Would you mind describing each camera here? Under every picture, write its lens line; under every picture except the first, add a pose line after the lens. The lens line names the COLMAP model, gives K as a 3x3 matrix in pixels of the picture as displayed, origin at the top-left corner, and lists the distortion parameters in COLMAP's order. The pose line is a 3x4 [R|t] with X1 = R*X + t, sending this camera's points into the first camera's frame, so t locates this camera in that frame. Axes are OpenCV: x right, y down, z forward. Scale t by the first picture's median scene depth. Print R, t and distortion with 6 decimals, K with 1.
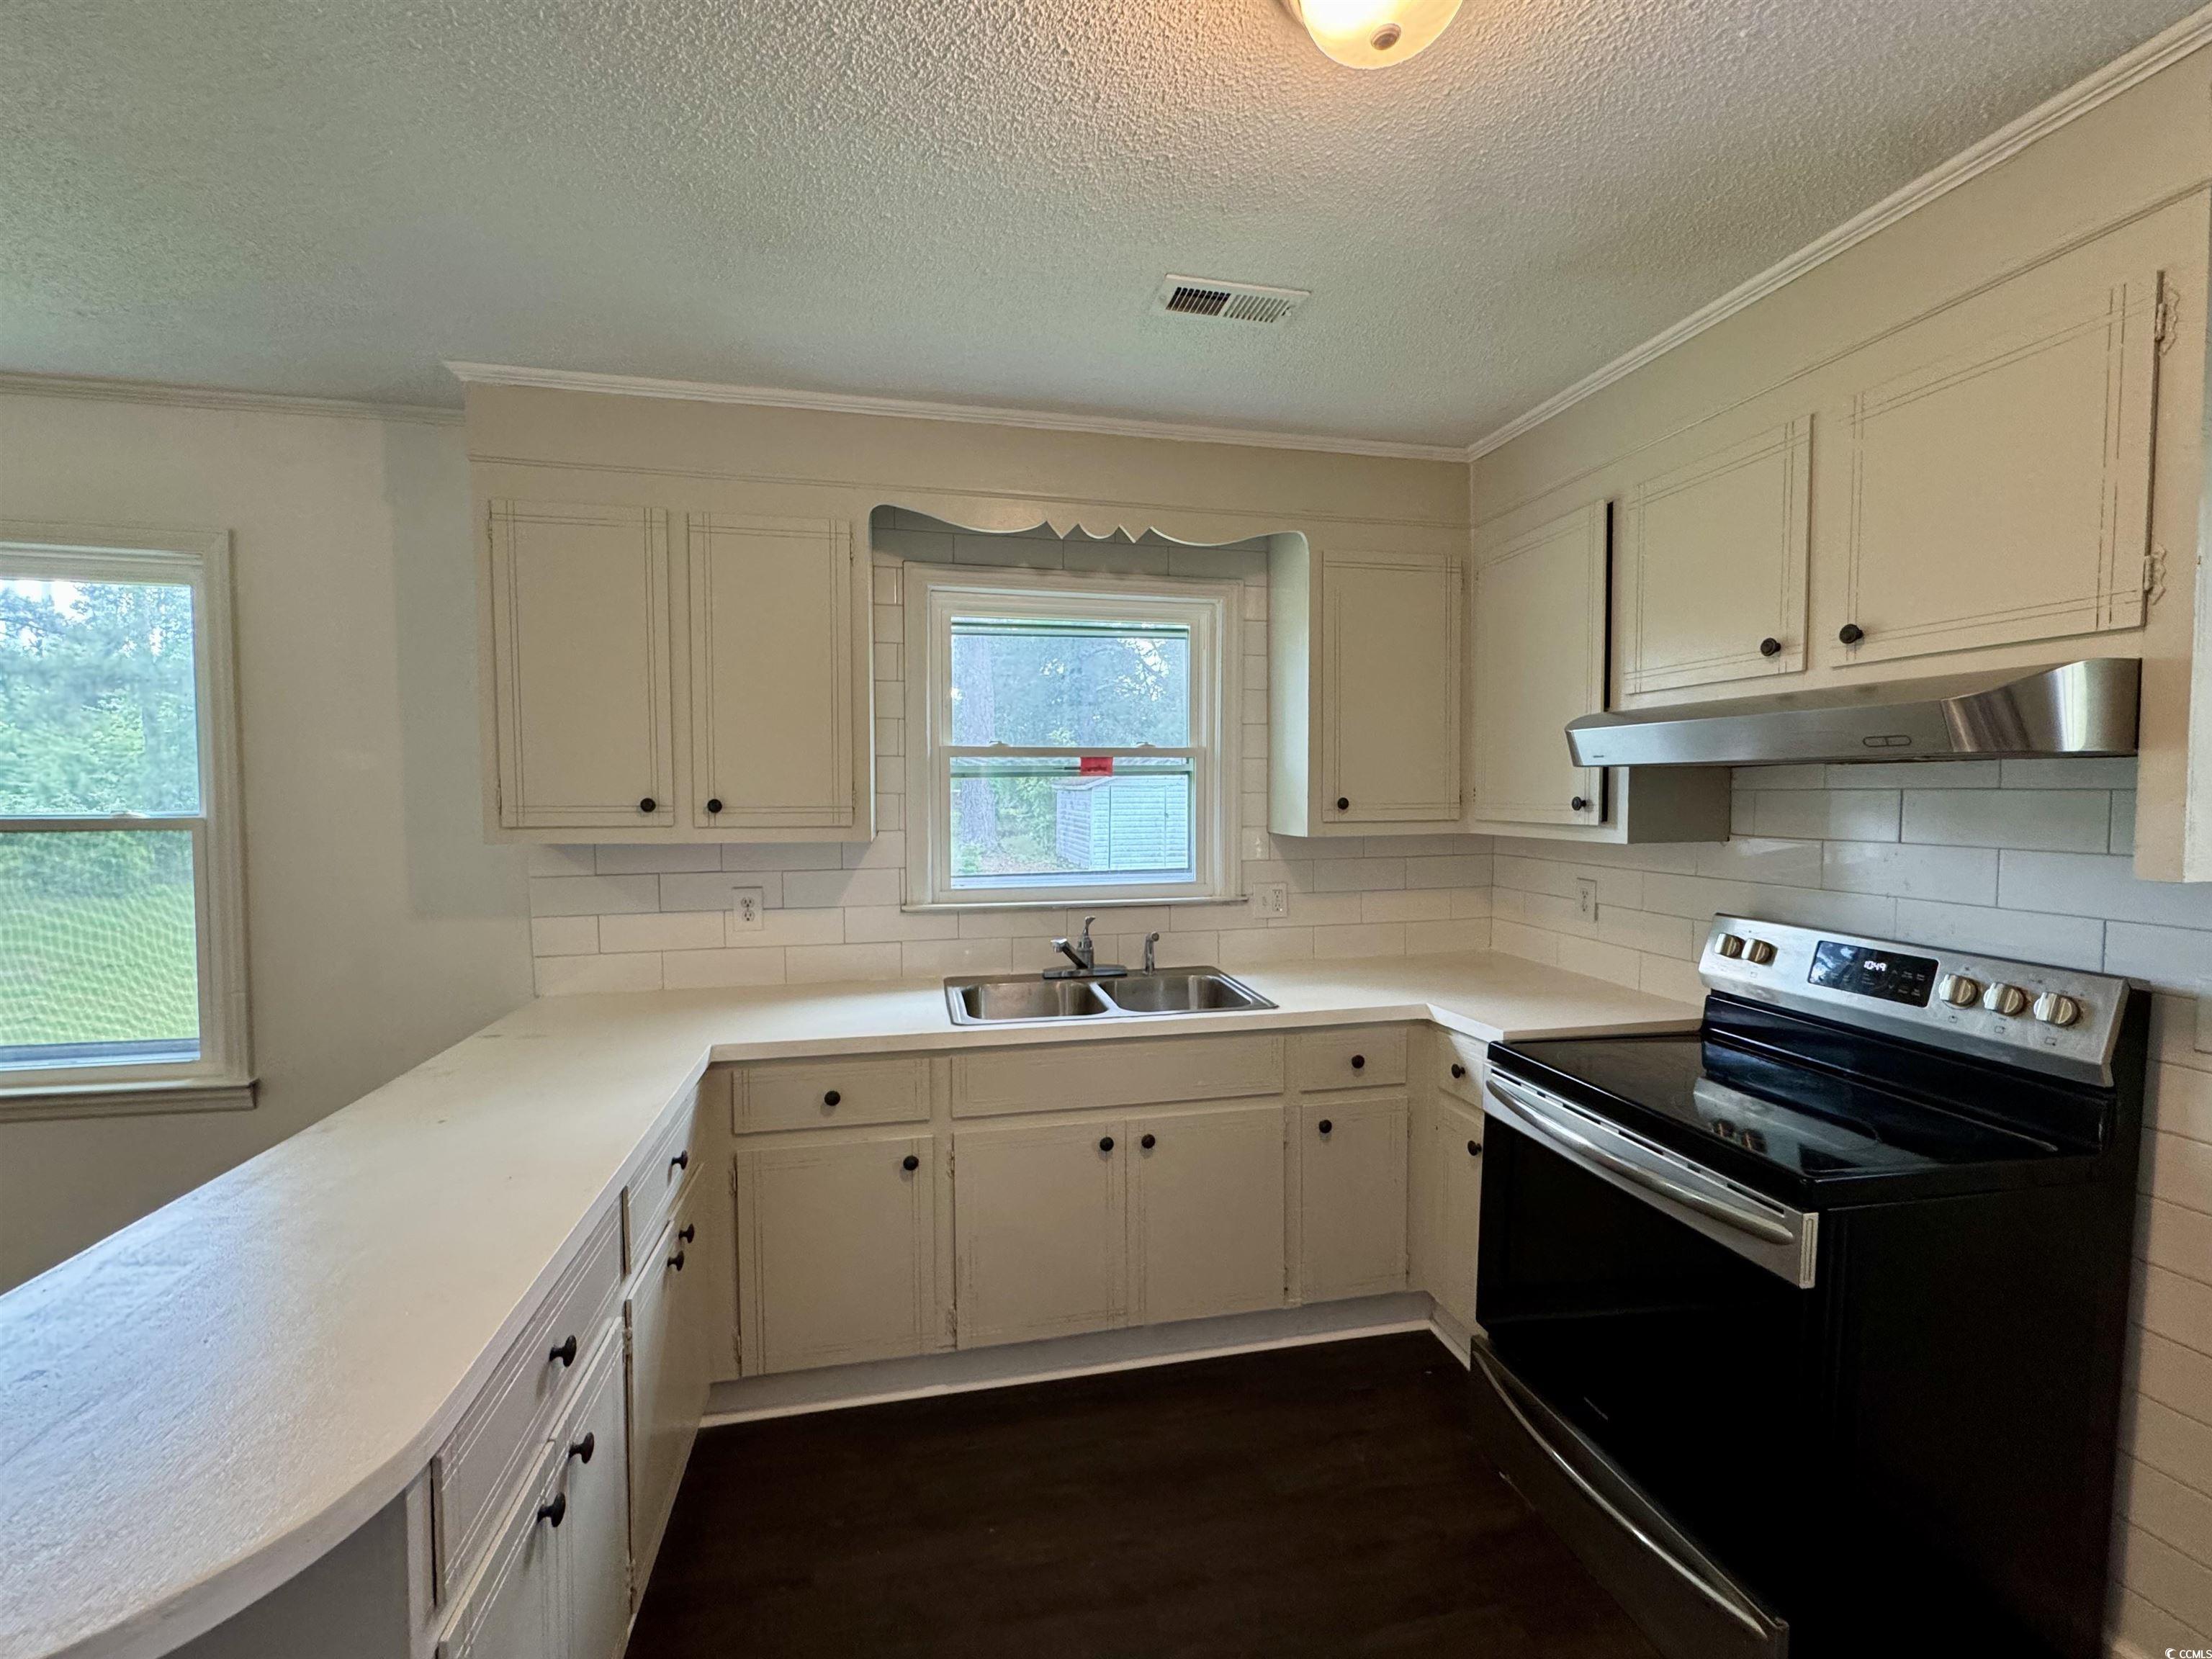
lens RADIAL K [[940.9, 0, 1093.8], [0, 940.9, 822.7], [0, 0, 1]] dist [-0.003173, -0.000620]
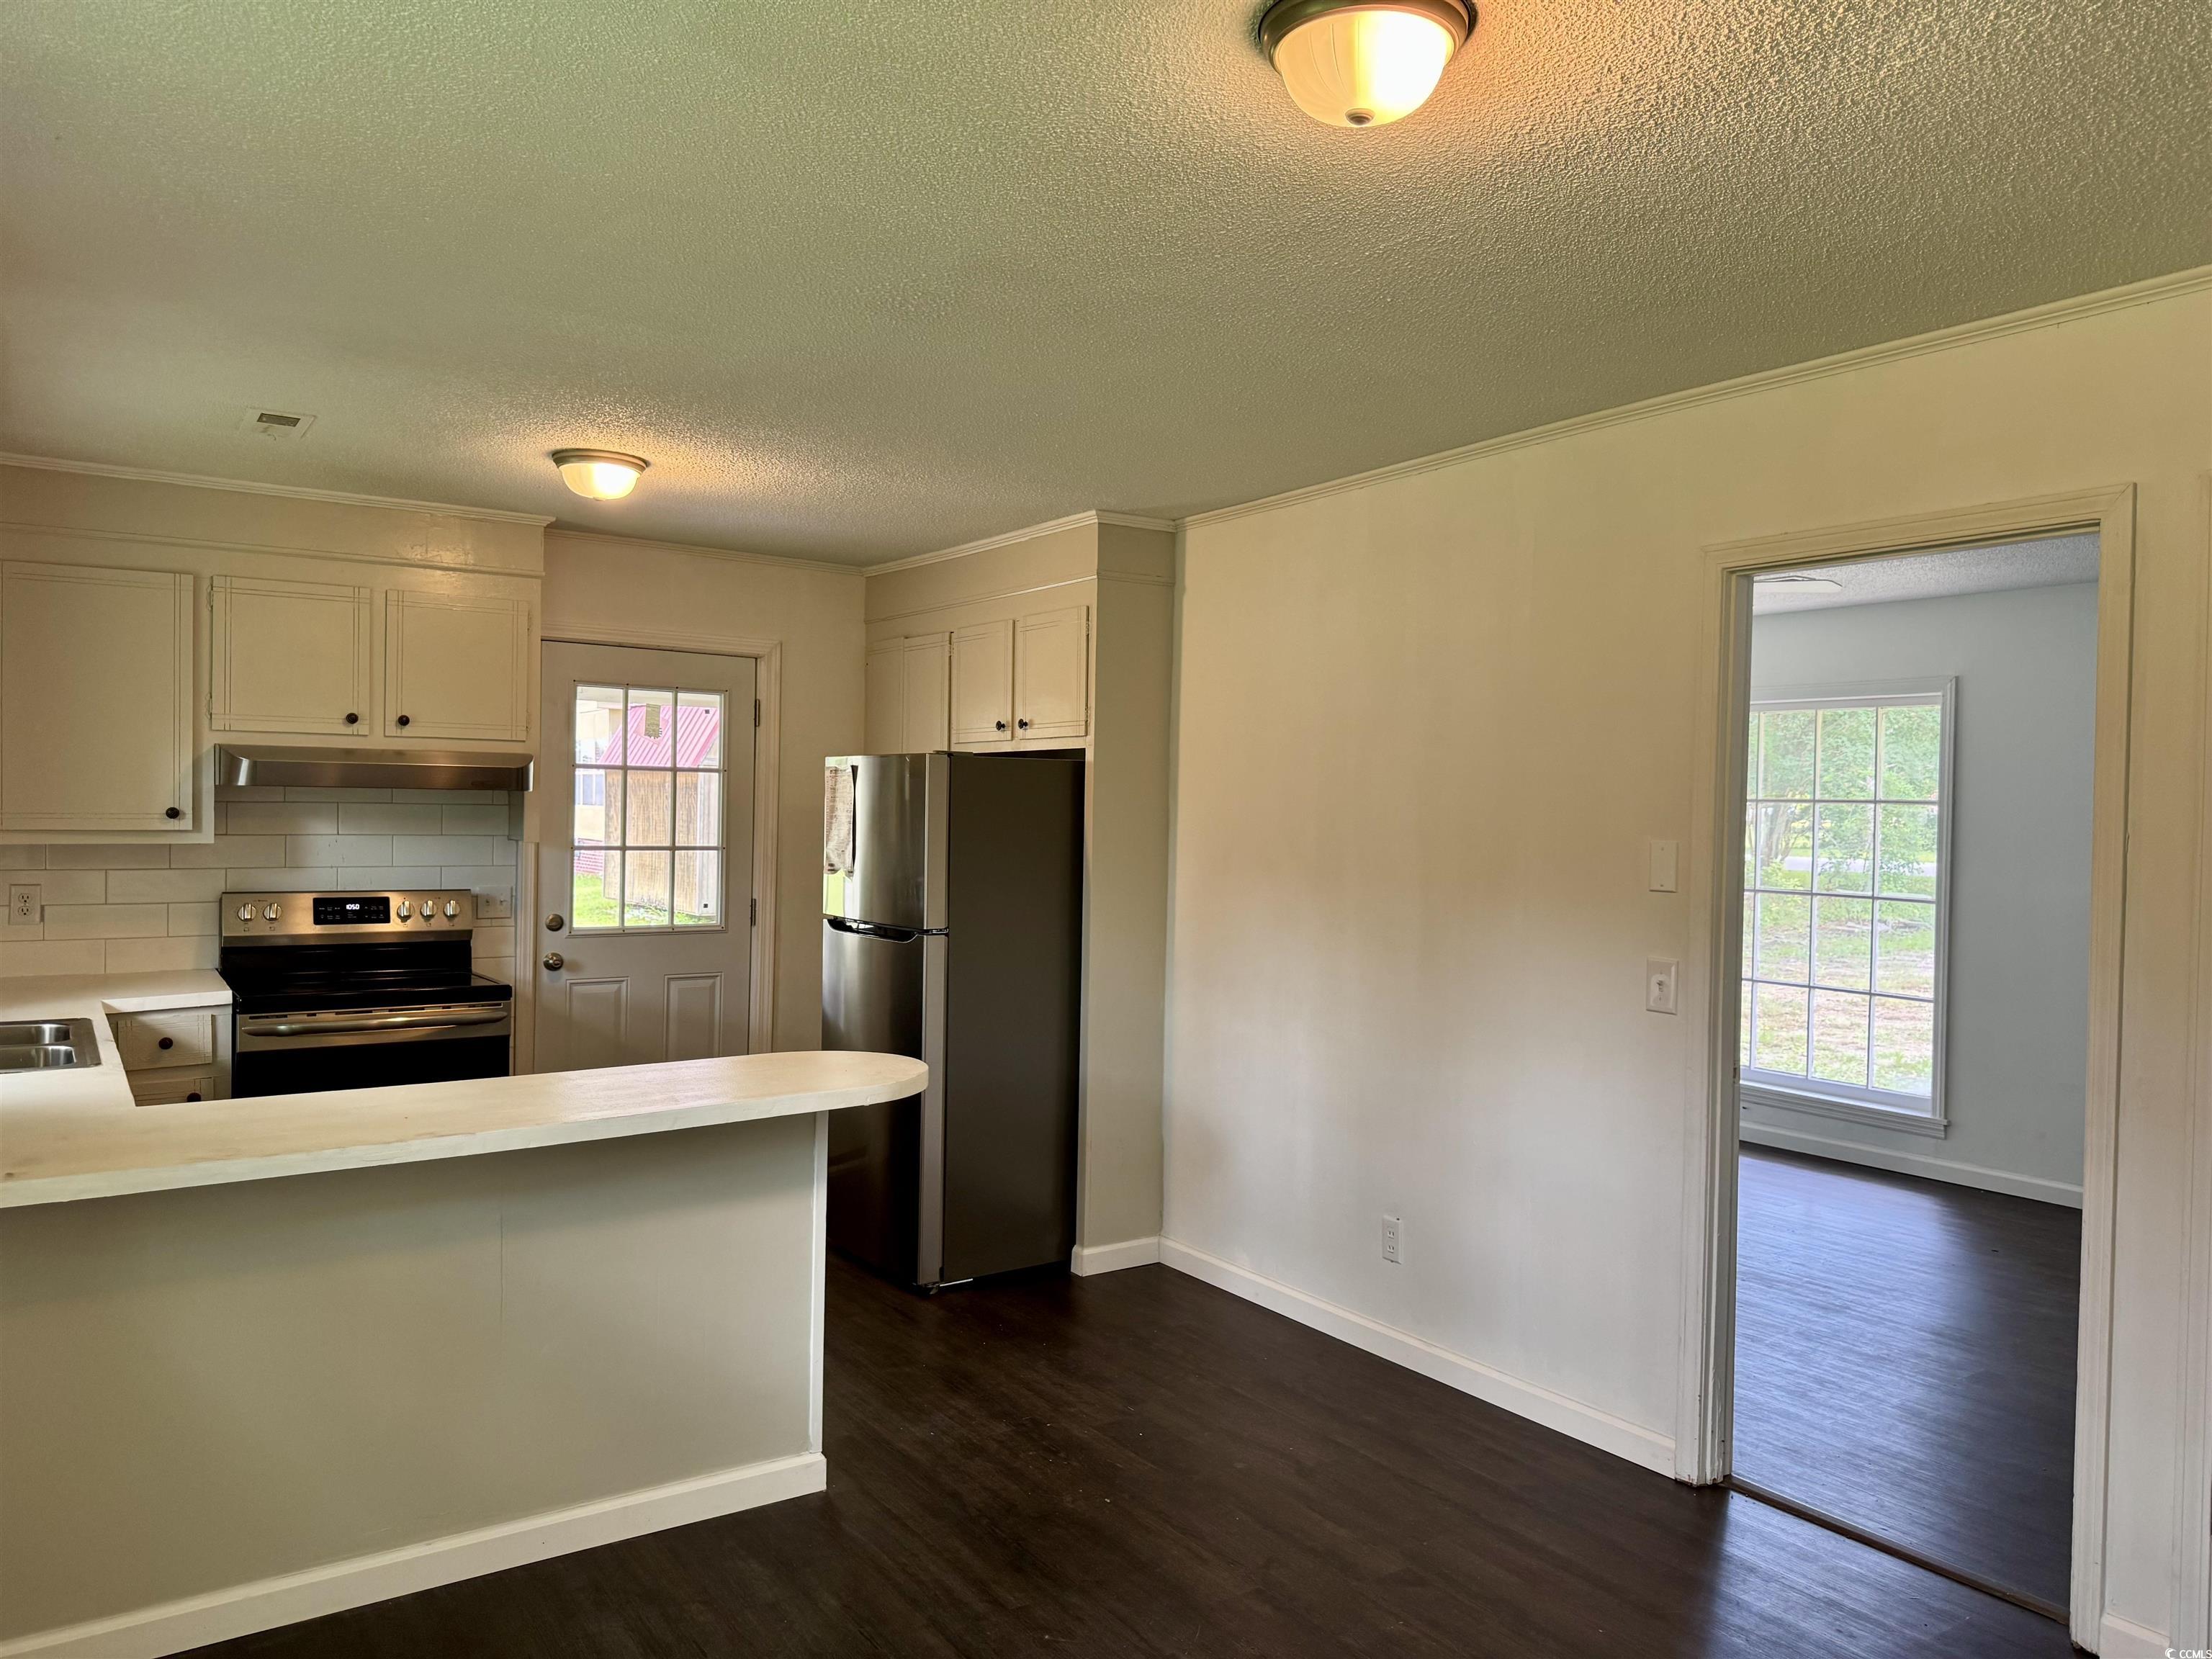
lens RADIAL K [[1552.0, 0, 1100.9], [0, 1552.0, 818.9], [0, 0, 1]] dist [0.035069, -0.045163]
pose [[-0.392347, -0.013868, 0.919713, -1.809149], [0.016168, 0.999628, 0.021970, -0.037363], [-0.919675, 0.023489, -0.391977, 0.669647]]
